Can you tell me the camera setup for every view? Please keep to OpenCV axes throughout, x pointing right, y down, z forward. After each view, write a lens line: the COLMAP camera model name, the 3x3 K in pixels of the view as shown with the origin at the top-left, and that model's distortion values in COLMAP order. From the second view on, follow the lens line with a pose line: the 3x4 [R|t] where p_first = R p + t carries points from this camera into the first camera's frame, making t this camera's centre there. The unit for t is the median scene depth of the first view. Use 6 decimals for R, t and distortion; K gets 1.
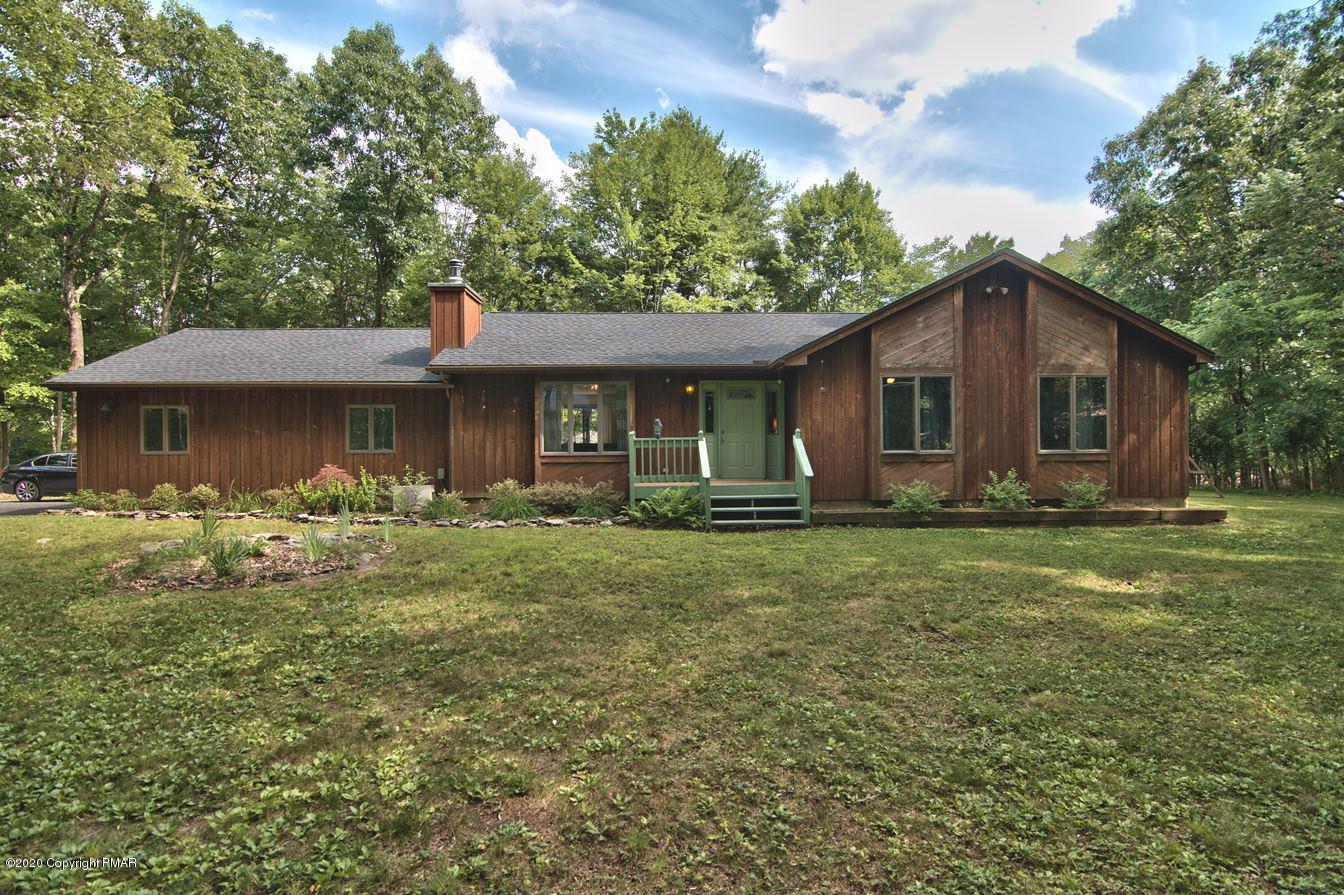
lens RADIAL K [[644.2, 0, 672.0], [0, 644.2, 447.5], [0, 0, 1]] dist [-0.014513, -0.005990]
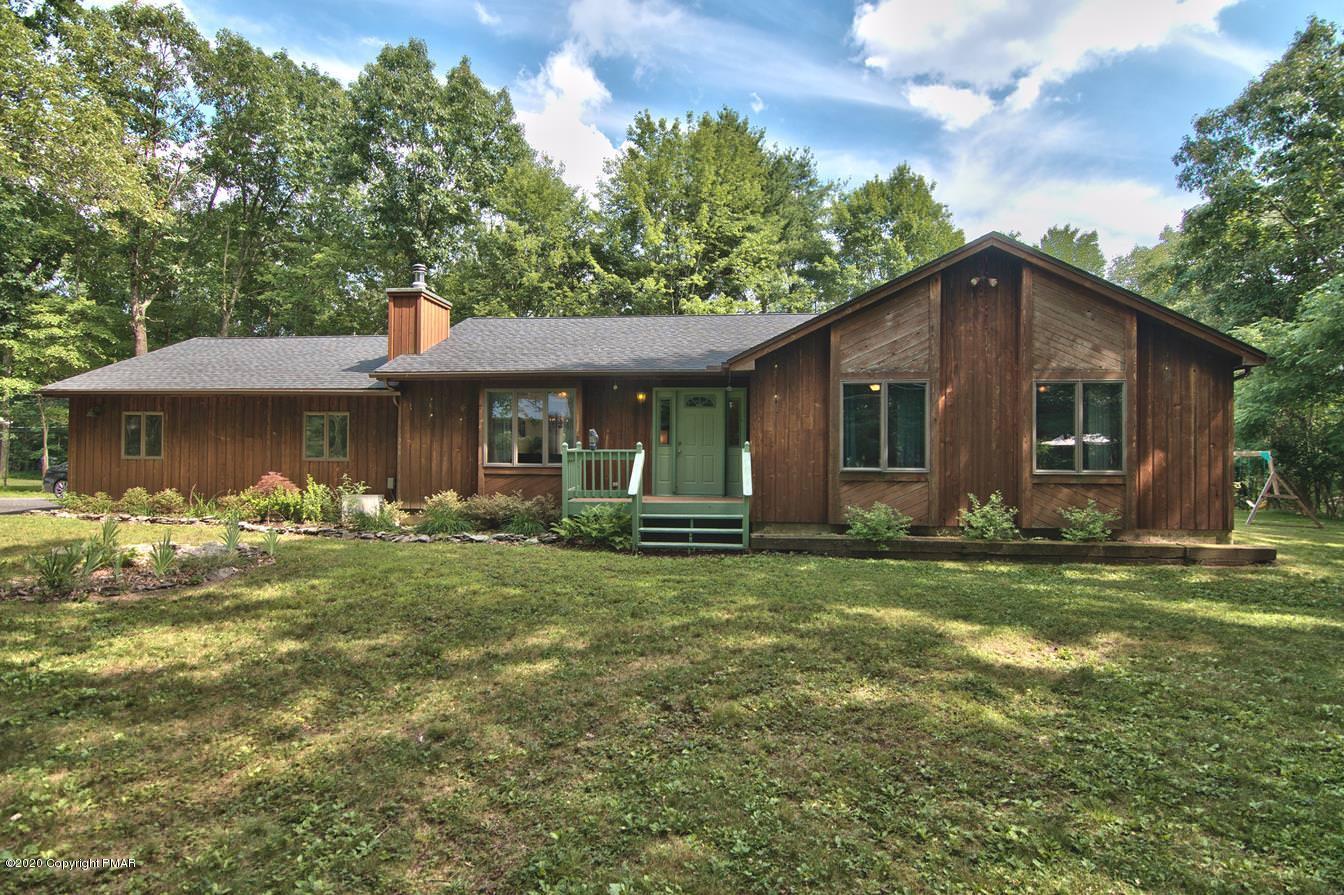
lens RADIAL K [[644.2, 0, 672.0], [0, 644.2, 447.5], [0, 0, 1]] dist [-0.014513, -0.005990]
pose [[0.990812, 0.012407, -0.134676, 0.201371], [-0.014027, 0.999840, -0.011083, -0.008872], [0.134517, 0.012871, 0.990828, 0.095514]]
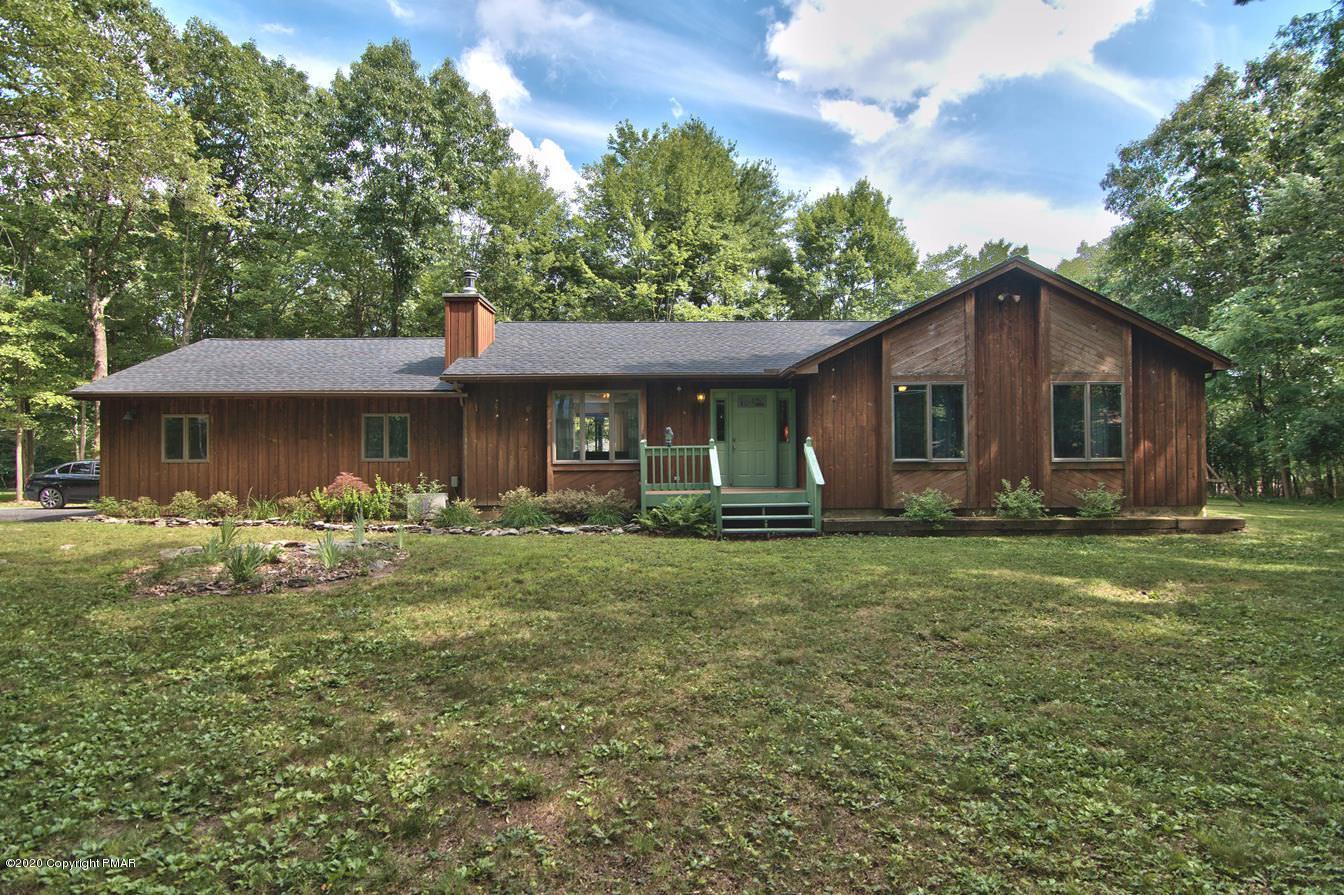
lens RADIAL K [[644.2, 0, 672.0], [0, 644.2, 447.5], [0, 0, 1]] dist [-0.014513, -0.005990]
pose [[0.999798, -0.000332, -0.020086, 0.002660], [0.000076, 0.999919, -0.012765, -0.000054], [0.020089, 0.012760, 0.999717, -0.003710]]
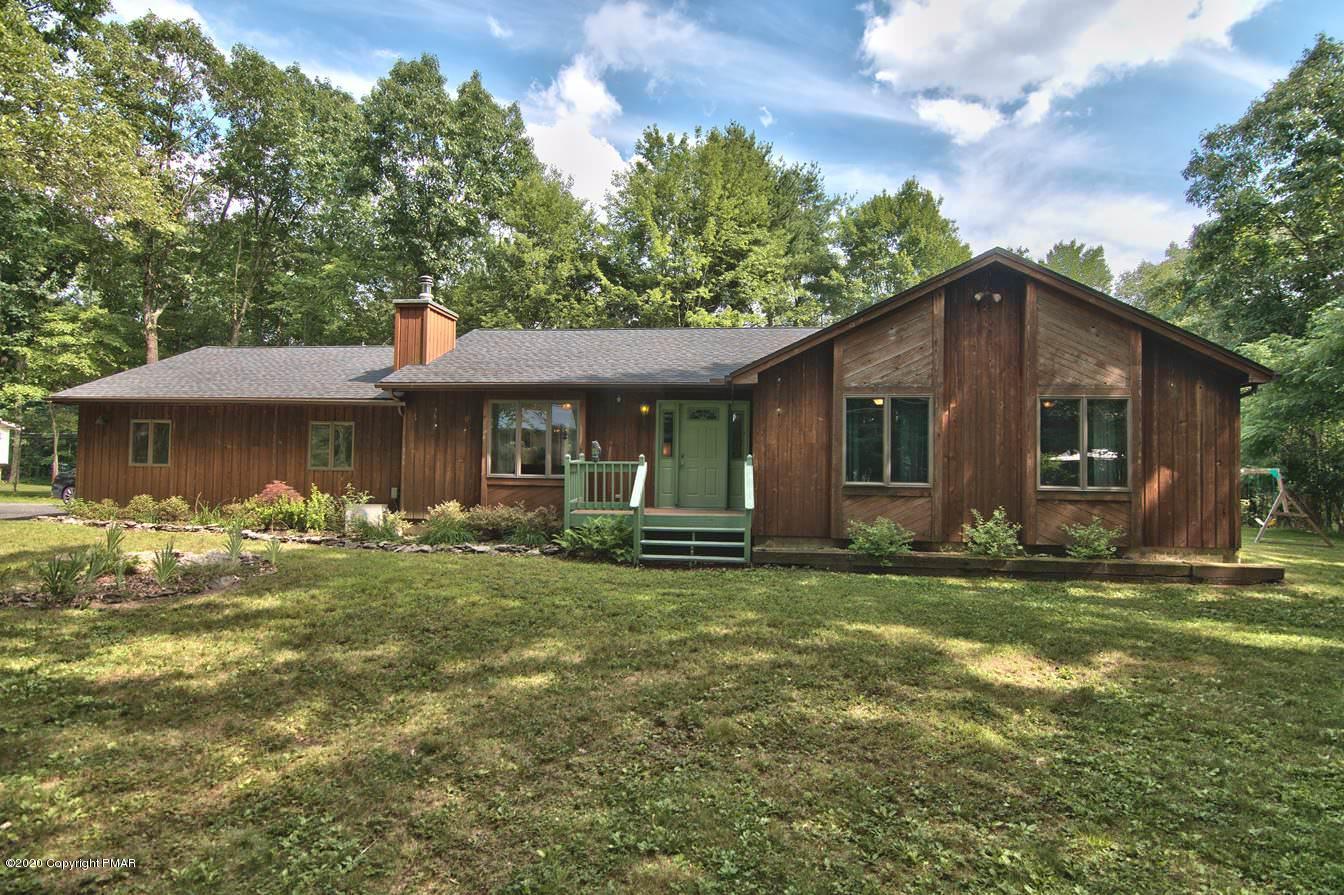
lens RADIAL K [[644.2, 0, 672.0], [0, 644.2, 447.5], [0, 0, 1]] dist [-0.014513, -0.005990]
pose [[0.989284, 0.018649, -0.144807, 0.206411], [-0.023065, 0.999317, -0.028875, -0.010290], [0.144170, 0.031906, 0.989038, 0.096143]]
